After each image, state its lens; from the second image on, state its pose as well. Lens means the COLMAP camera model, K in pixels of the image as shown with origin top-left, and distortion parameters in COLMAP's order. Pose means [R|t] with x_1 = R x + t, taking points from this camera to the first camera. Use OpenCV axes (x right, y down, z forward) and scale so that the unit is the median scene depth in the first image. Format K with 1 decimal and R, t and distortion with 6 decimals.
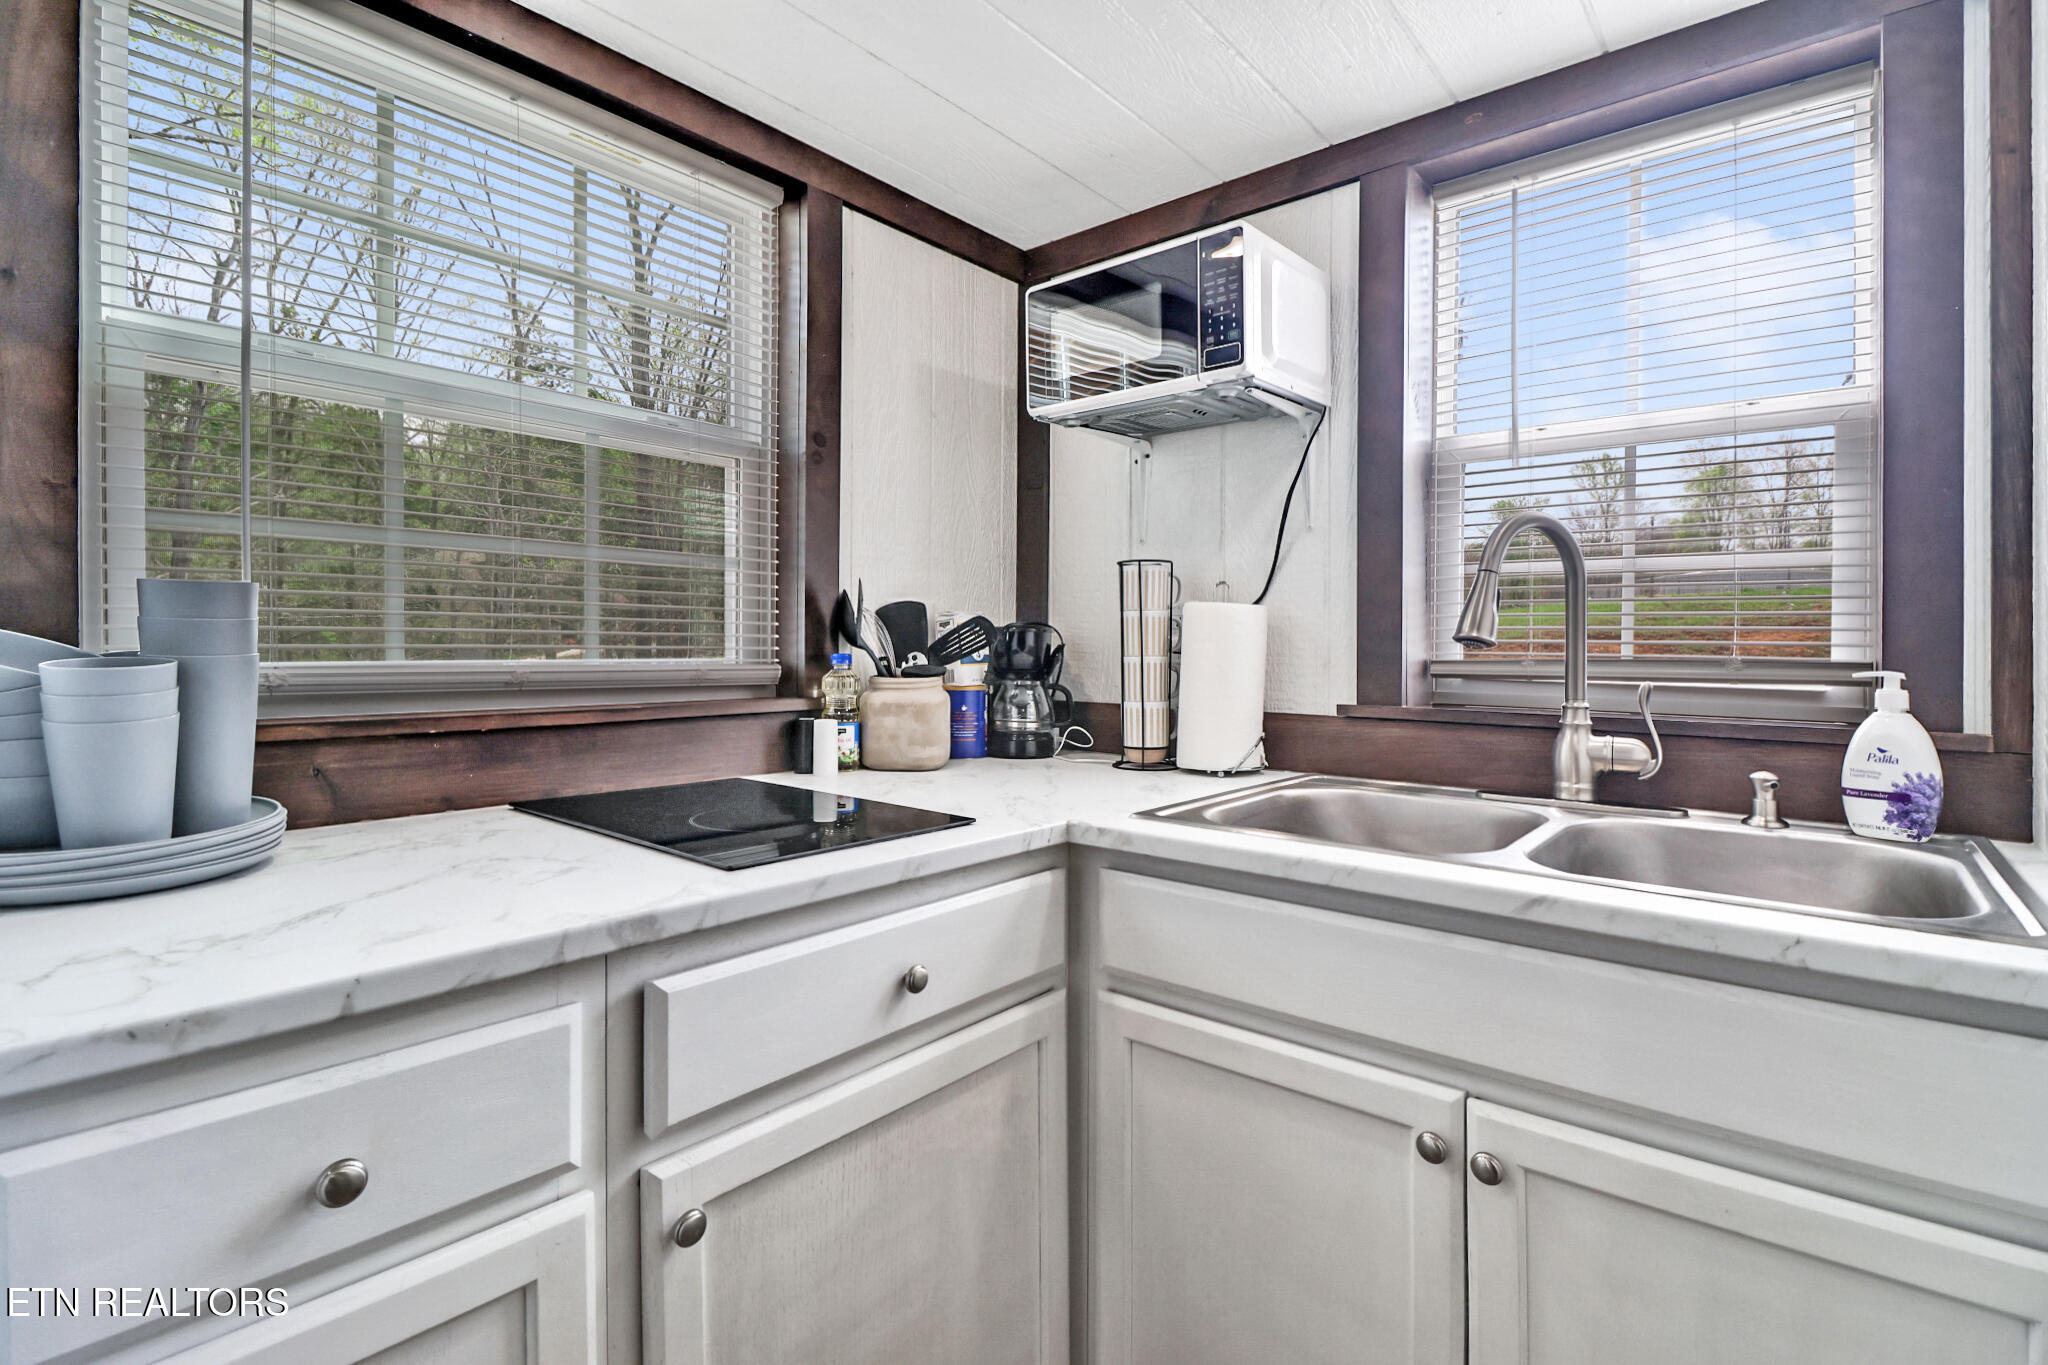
lens RADIAL K [[951.7, 0, 1045.7], [0, 951.7, 618.3], [0, 0, 1]] dist [0.001533, -0.008511]
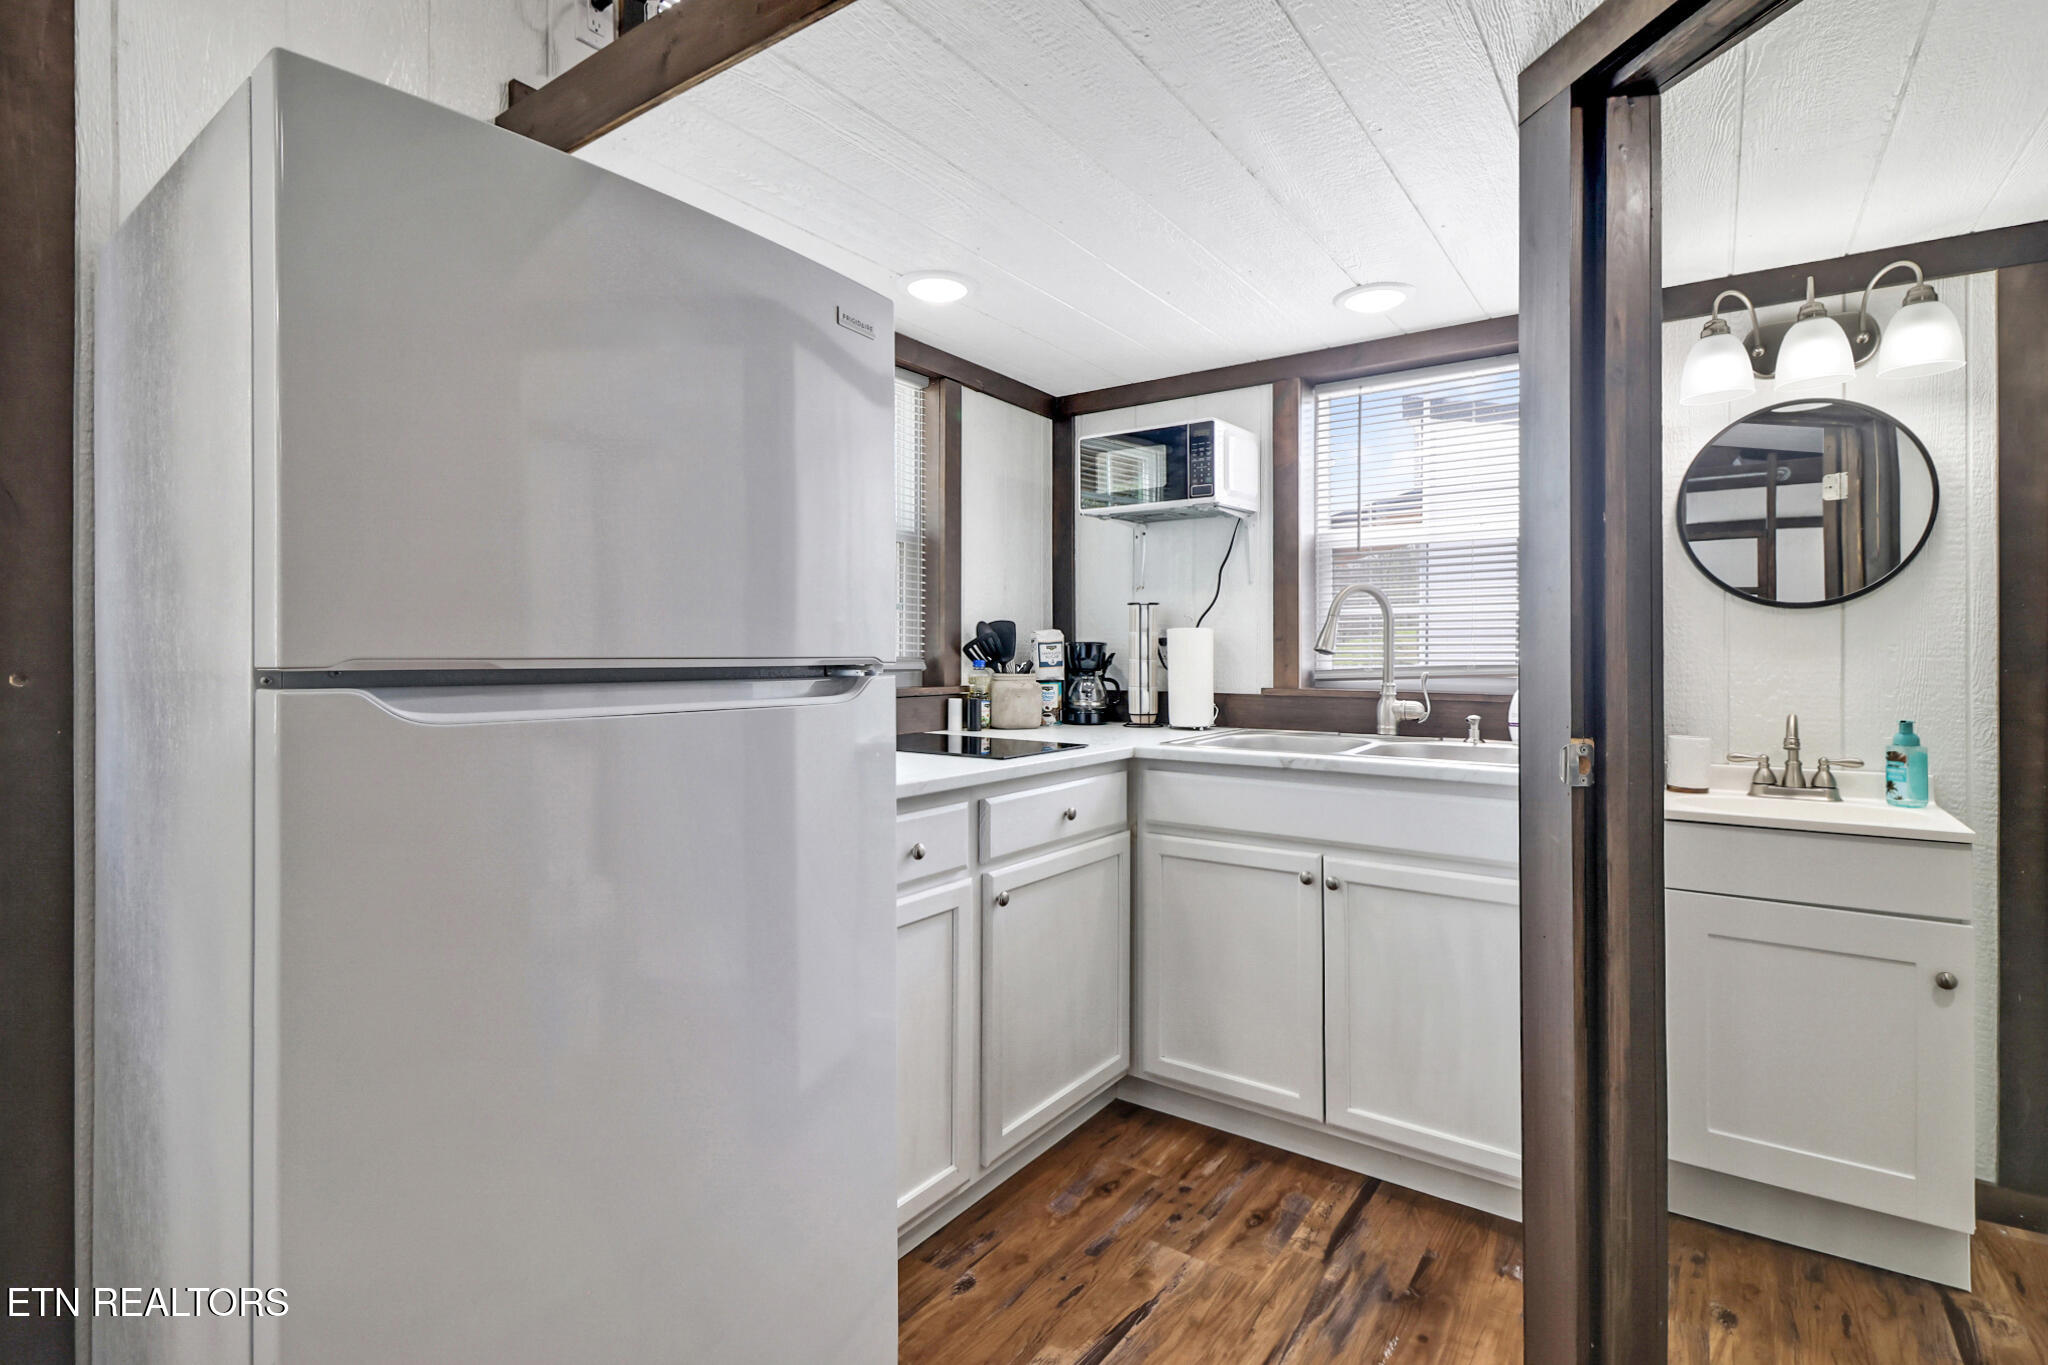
lens RADIAL K [[951.7, 0, 1010.9], [0, 951.7, 636.0], [0, 0, 1]] dist [0.001533, -0.008511]
pose [[0.998235, -0.005674, 0.059118, -0.257497], [0.005177, 0.999950, 0.008559, -0.021455], [-0.059163, -0.008238, 0.998214, -0.723295]]
